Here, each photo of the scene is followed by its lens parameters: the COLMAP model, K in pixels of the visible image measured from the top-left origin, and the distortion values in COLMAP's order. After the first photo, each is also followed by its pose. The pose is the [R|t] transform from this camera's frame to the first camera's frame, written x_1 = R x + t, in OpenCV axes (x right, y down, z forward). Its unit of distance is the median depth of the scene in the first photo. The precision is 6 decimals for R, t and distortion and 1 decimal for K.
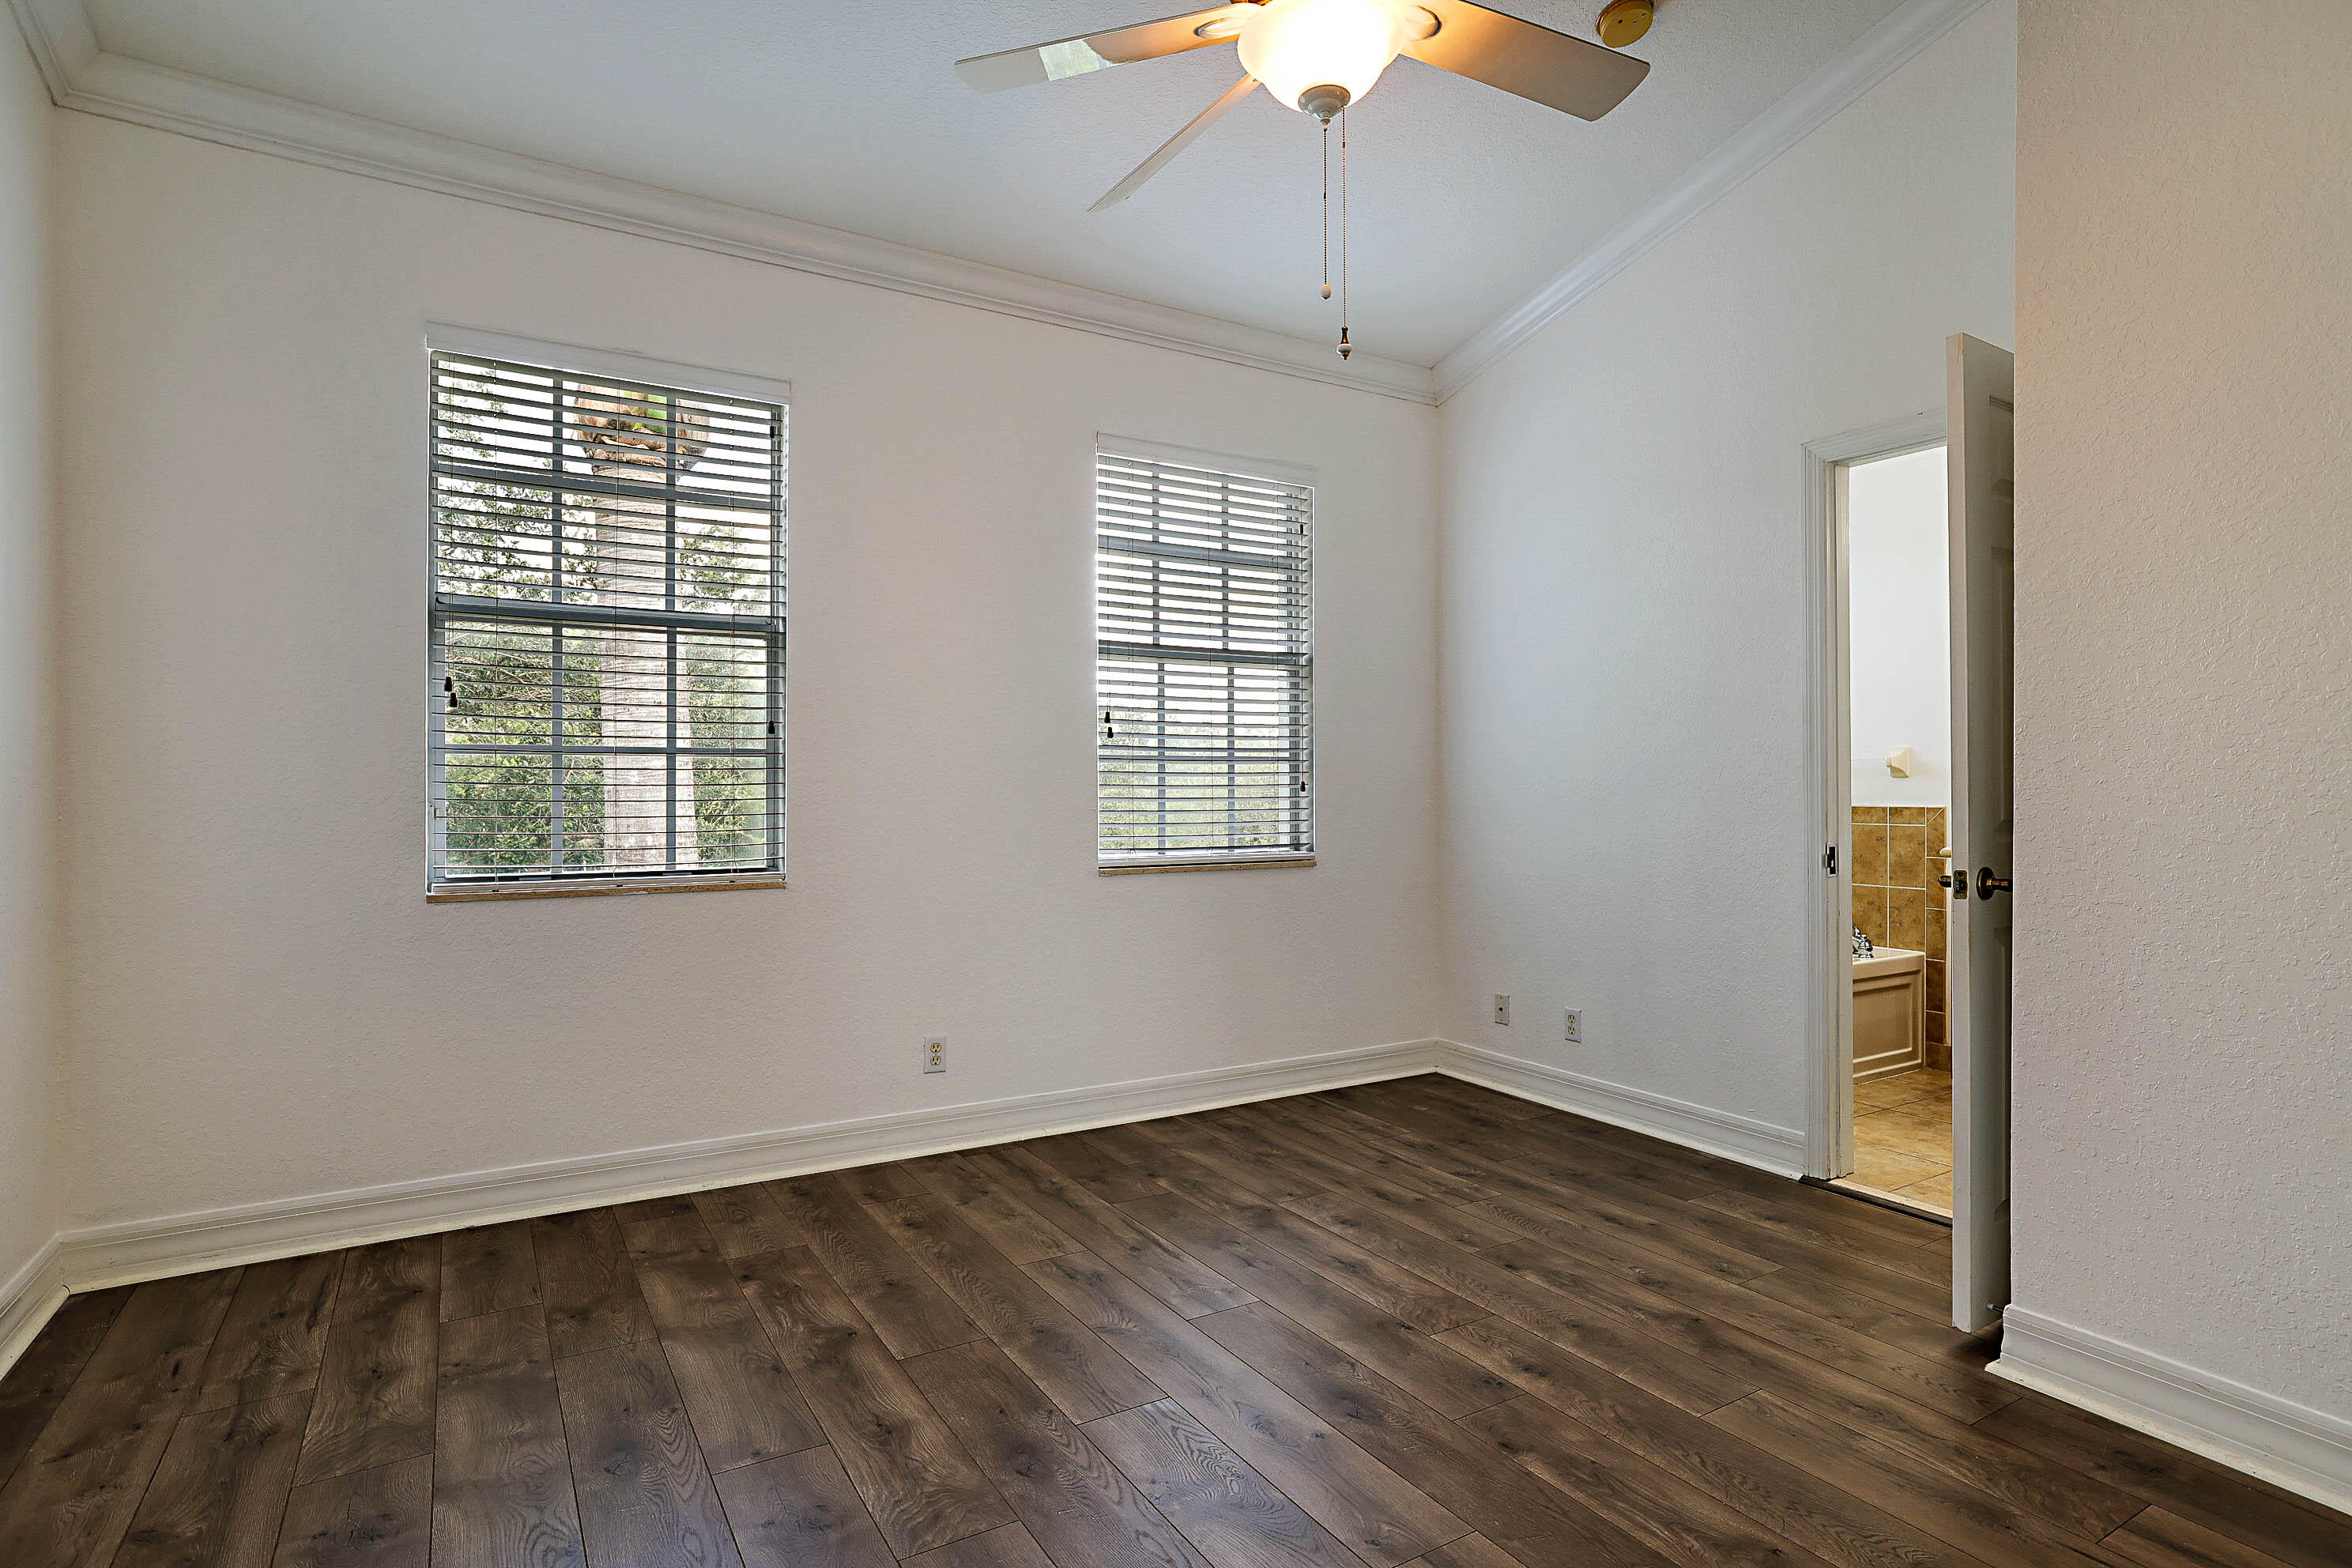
lens RADIAL K [[1210.6, 0, 1171.8], [0, 1210.6, 787.6], [0, 0, 1]] dist [0.005276, 0.001661]
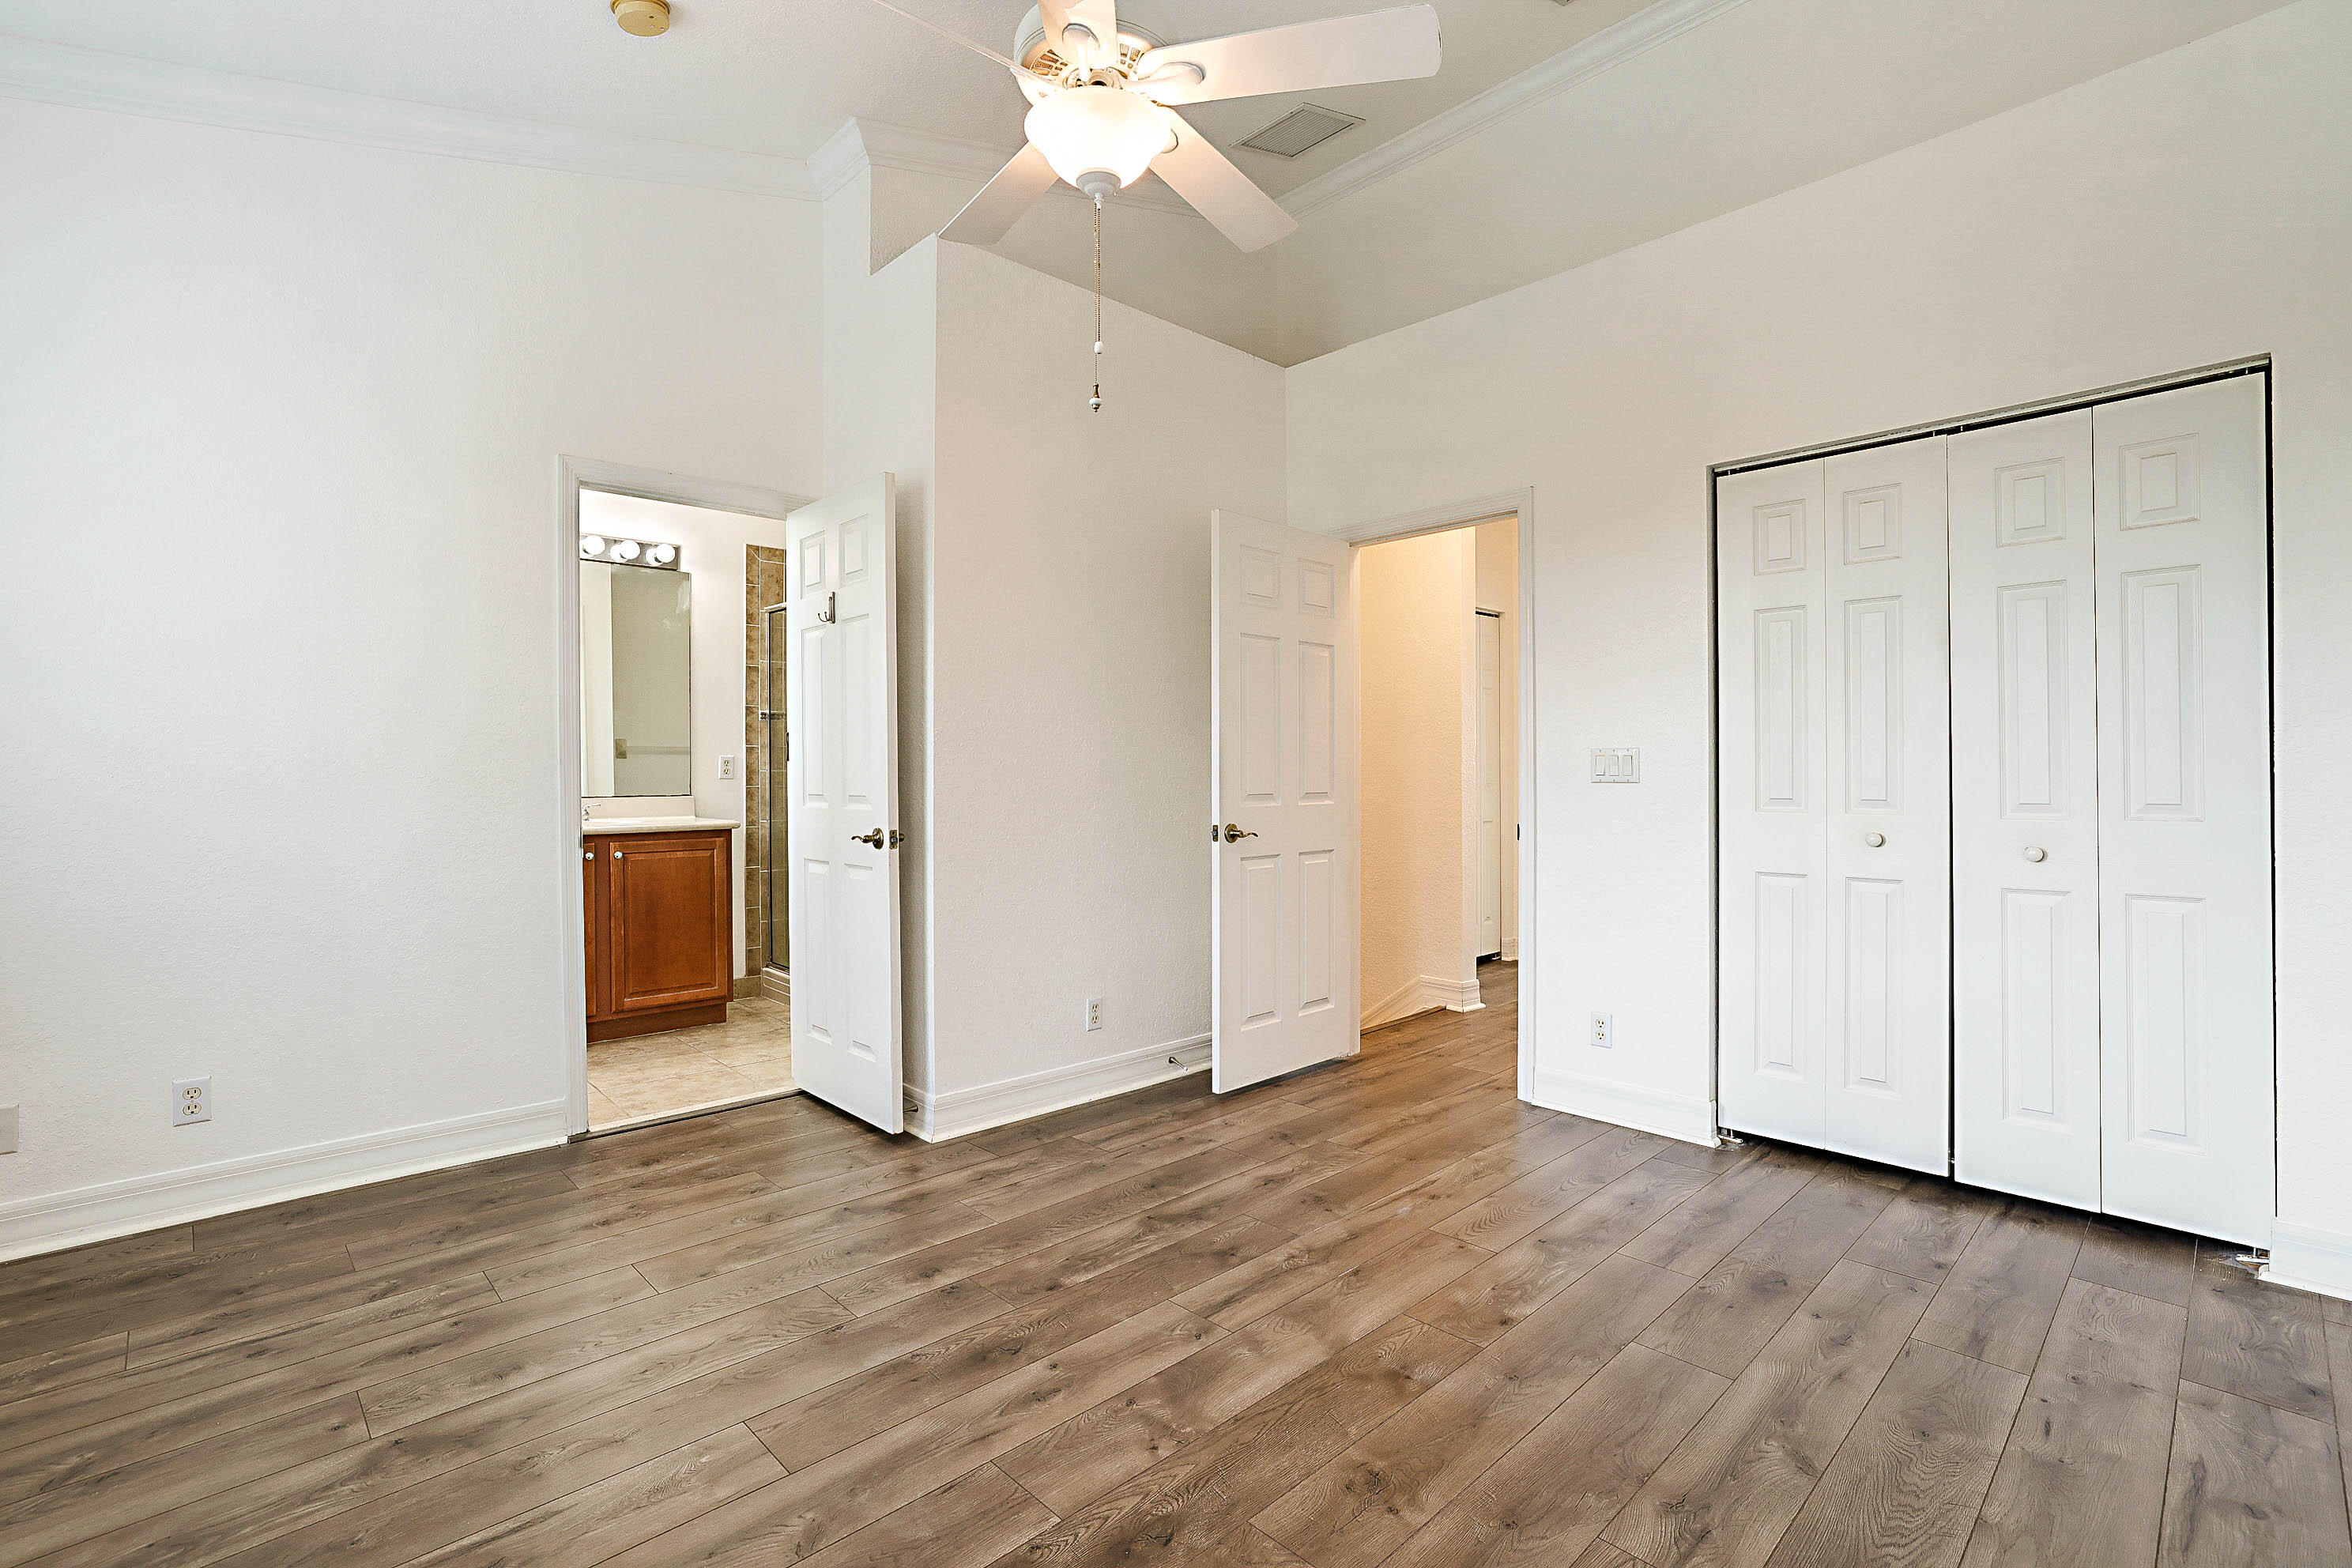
lens RADIAL K [[1067.9, 0, 1175.9], [0, 1067.9, 773.8], [0, 0, 1]] dist [-0.018774, 0.011173]
pose [[-0.217205, 0.001392, 0.976125, -0.539564], [0.004587, 0.999989, -0.000405, 0.000362], [-0.976115, 0.004390, -0.217210, 0.706921]]
